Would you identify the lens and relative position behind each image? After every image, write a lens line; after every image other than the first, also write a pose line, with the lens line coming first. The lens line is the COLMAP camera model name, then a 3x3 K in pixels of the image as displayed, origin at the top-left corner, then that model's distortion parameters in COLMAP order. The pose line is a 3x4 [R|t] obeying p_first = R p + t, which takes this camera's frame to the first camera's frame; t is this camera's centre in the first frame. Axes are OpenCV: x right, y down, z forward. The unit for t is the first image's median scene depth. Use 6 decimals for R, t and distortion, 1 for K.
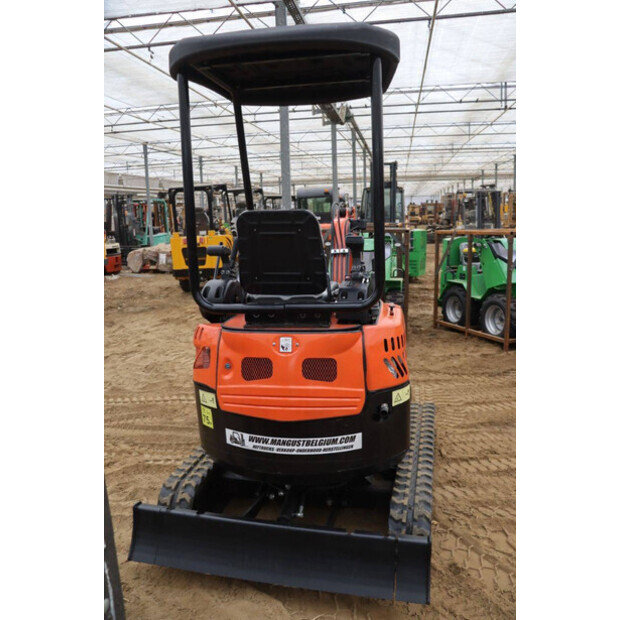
lens RADIAL K [[506.6, 0, 306.2], [0, 506.6, 312.5], [0, 0, 1]] dist [-0.137837, 0.093869]
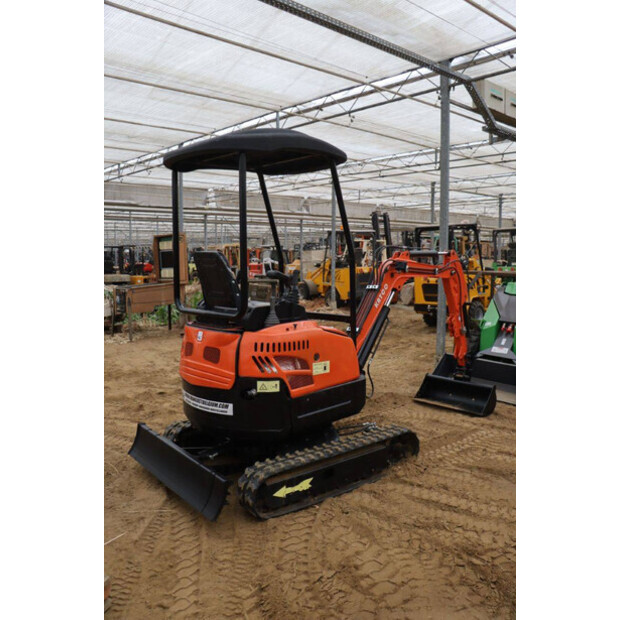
lens RADIAL K [[530.8, 0, 310.4], [0, 530.8, 307.3], [0, 0, 1]] dist [-0.045339, 0.014782]
pose [[0.803571, 0.092833, -0.587925, 0.410733], [-0.143078, 0.988927, -0.039407, -0.004955], [0.577757, 0.115785, 0.807955, -0.057836]]
